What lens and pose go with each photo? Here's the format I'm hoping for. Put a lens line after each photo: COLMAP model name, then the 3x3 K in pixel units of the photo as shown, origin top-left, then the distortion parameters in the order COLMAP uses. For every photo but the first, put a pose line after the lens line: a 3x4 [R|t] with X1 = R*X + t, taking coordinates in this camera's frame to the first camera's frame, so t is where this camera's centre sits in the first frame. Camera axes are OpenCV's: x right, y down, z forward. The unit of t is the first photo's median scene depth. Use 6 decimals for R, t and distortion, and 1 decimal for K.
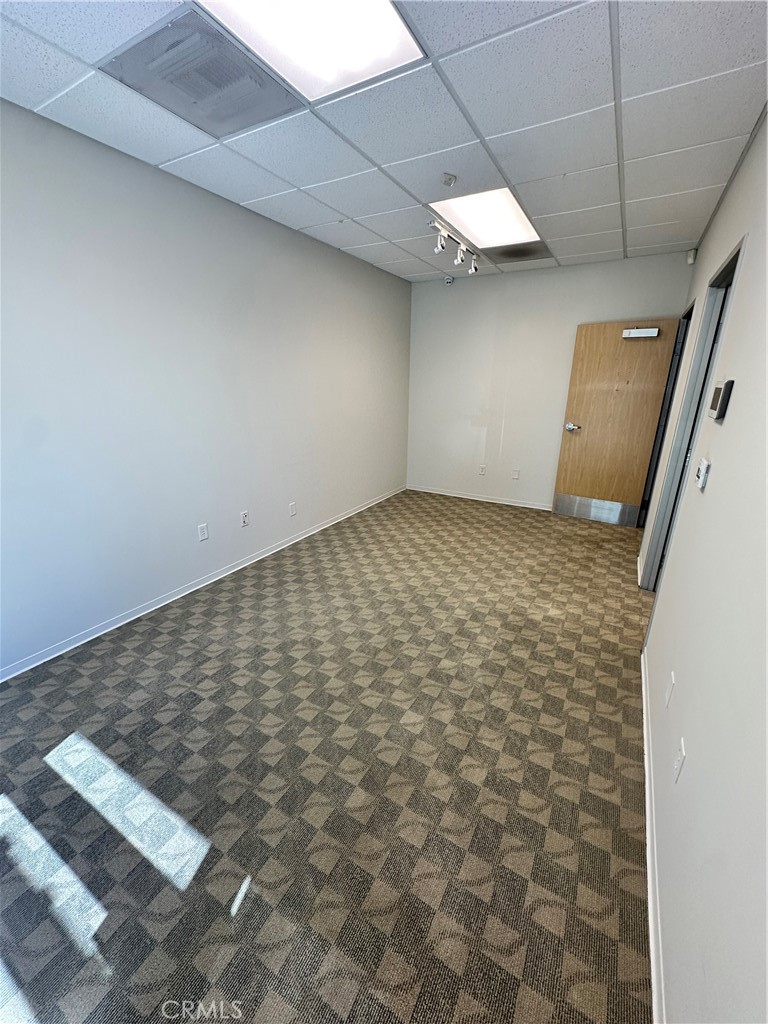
lens RADIAL K [[411.0, 0, 388.0], [0, 411.0, 486.6], [0, 0, 1]] dist [-0.003986, 0.000679]
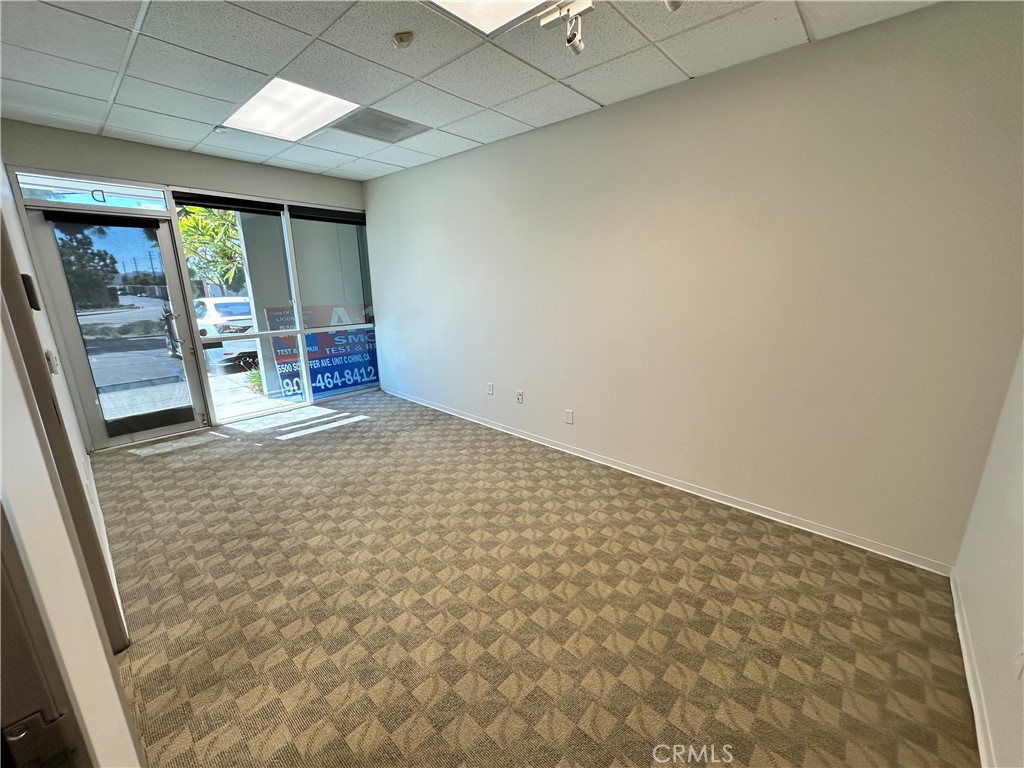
lens RADIAL K [[411.0, 0, 518.1], [0, 411.0, 387.3], [0, 0, 1]] dist [-0.003986, 0.000679]
pose [[-0.210660, 0.237760, -0.948205, 0.930652], [-0.246405, 0.925738, 0.286870, -0.347229], [0.945995, 0.294075, -0.136431, 1.429803]]
